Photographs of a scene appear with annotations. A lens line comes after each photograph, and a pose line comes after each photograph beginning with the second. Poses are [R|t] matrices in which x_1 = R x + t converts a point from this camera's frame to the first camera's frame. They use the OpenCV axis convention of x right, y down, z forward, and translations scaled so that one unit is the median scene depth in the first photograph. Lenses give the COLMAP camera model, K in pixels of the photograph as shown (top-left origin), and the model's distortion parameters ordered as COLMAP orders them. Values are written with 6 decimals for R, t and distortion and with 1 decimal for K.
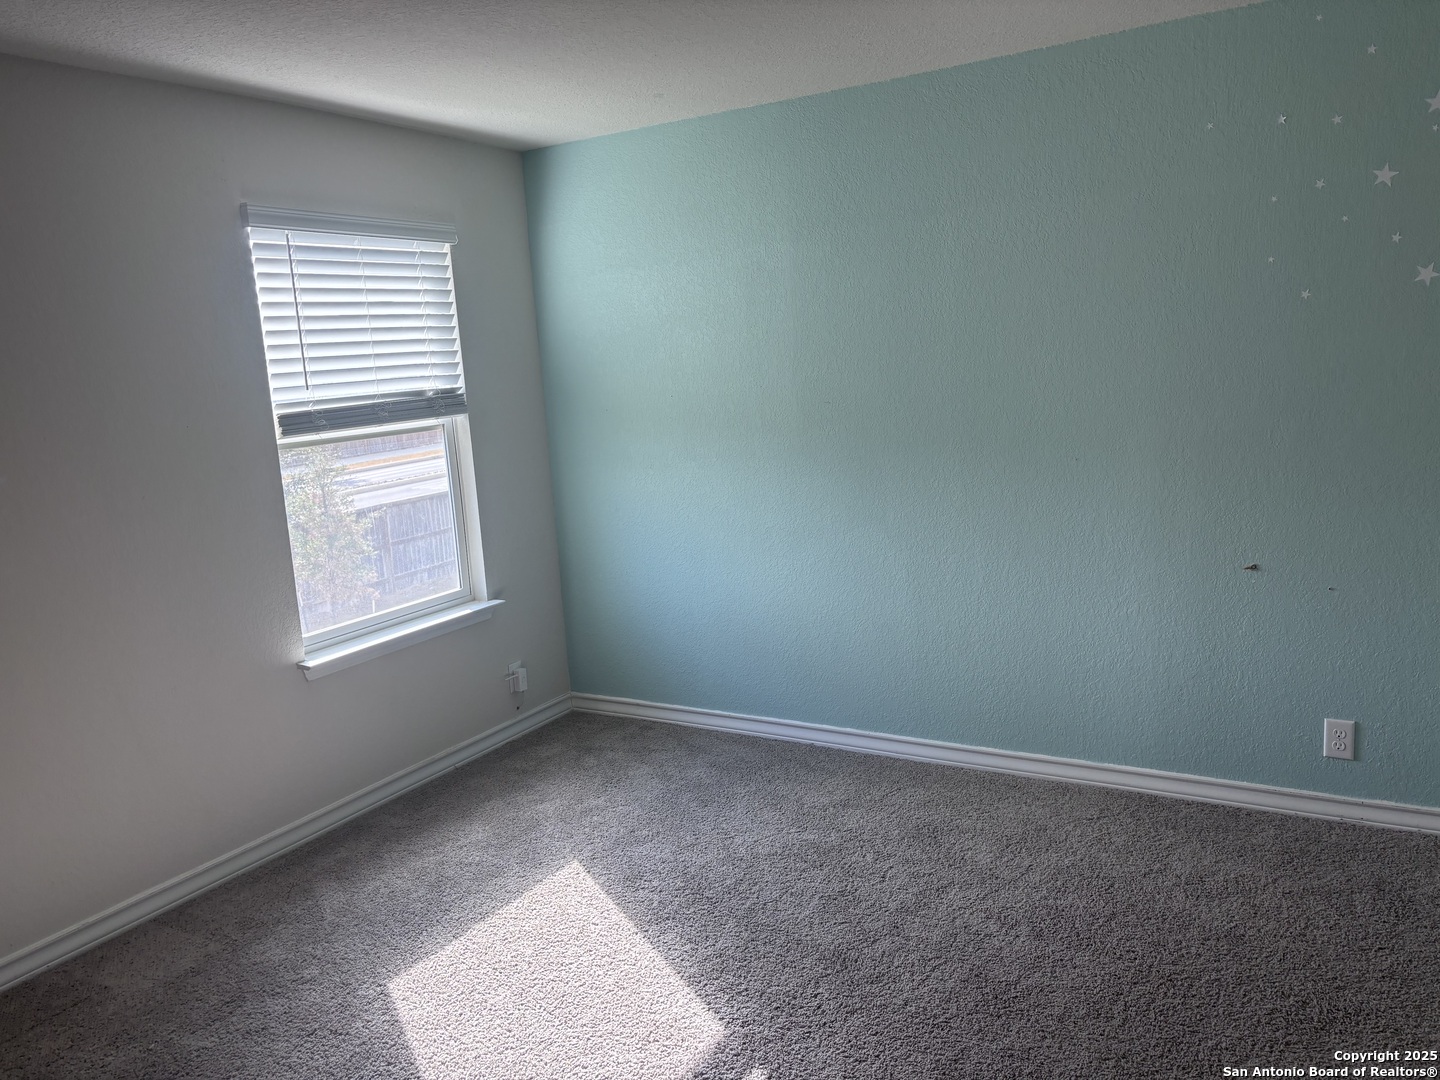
lens RADIAL K [[1116.7, 0, 718.6], [0, 1116.7, 551.7], [0, 0, 1]] dist [0.060719, -0.058052]
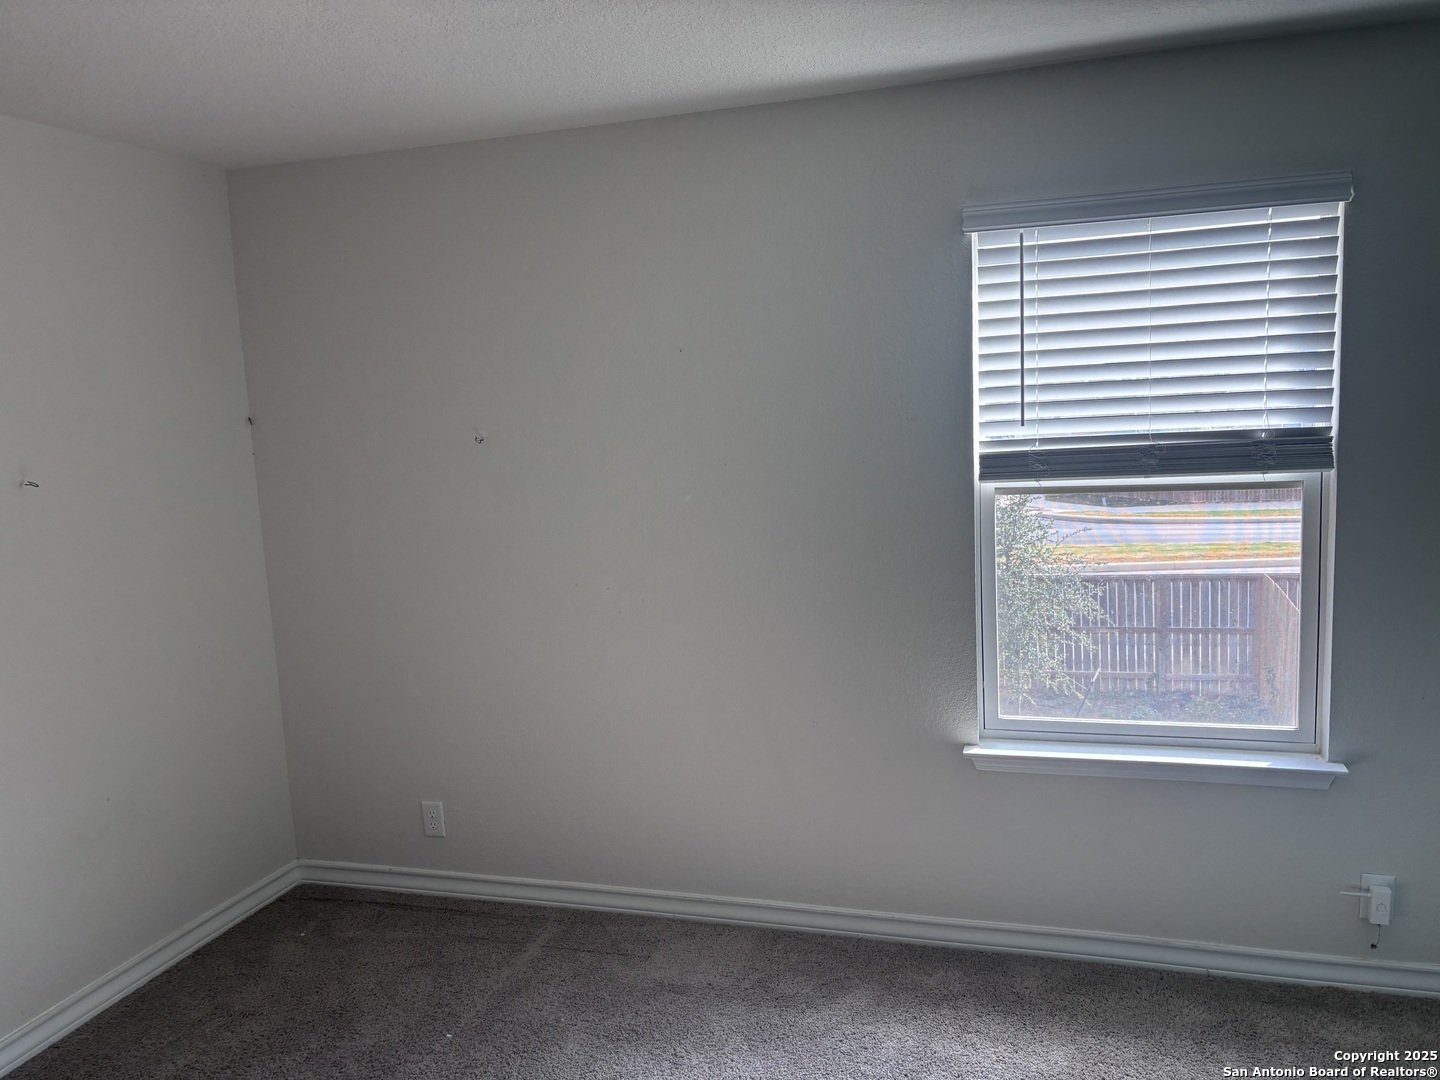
lens RADIAL K [[1116.7, 0, 722.1], [0, 1116.7, 562.5], [0, 0, 1]] dist [0.060719, -0.058052]
pose [[0.245626, 0.183709, -0.951798, 0.319981], [-0.147929, 0.977481, 0.150490, -0.119917], [0.958011, 0.103834, 0.267271, 0.515094]]
